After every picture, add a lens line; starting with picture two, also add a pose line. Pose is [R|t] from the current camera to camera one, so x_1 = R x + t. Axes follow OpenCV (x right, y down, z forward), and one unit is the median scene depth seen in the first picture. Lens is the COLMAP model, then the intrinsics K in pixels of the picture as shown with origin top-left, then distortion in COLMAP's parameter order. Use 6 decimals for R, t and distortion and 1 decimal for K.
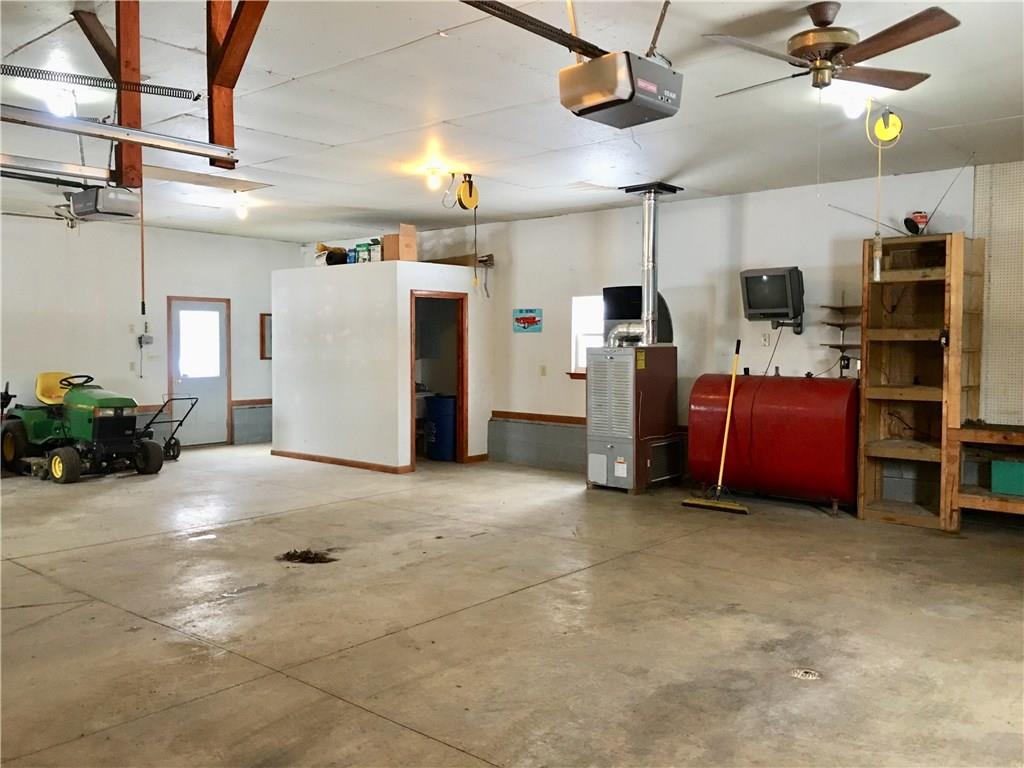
lens RADIAL K [[875.3, 0, 516.2], [0, 875.3, 385.9], [0, 0, 1]] dist [0.066985, -0.041538]
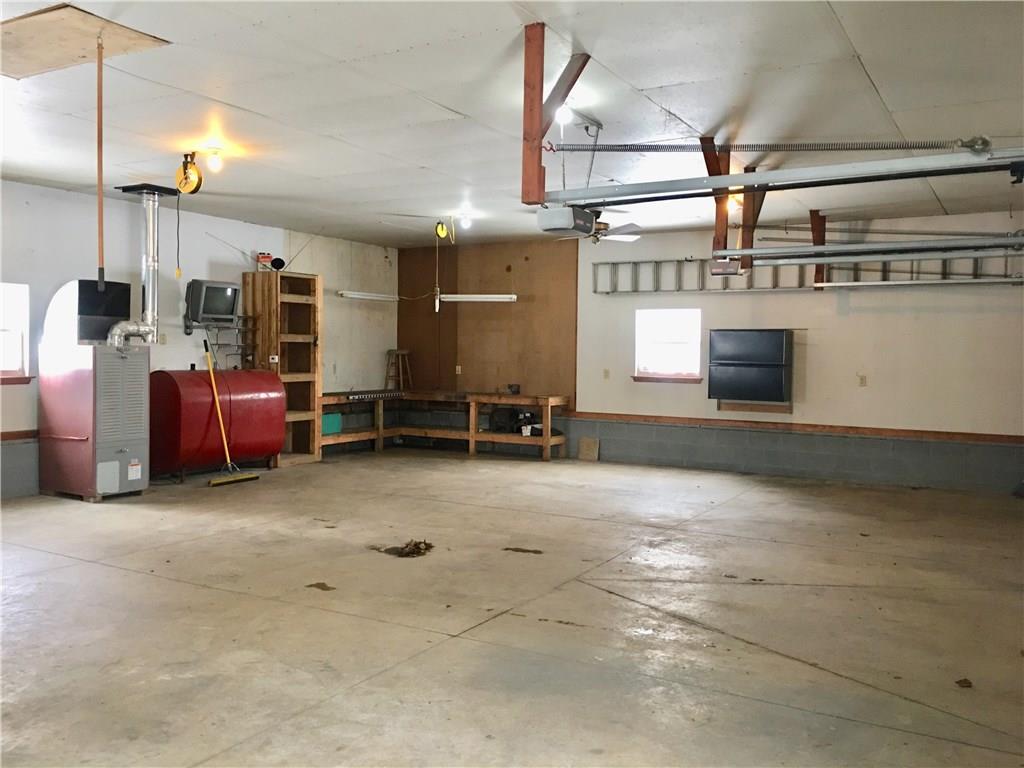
lens RADIAL K [[875.3, 0, 515.6], [0, 875.3, 380.5], [0, 0, 1]] dist [0.066985, -0.041538]
pose [[-0.179165, -0.041644, 0.982937, -1.021739], [0.037956, 0.998067, 0.049203, -0.042391], [-0.983087, 0.046124, -0.177238, 0.842140]]
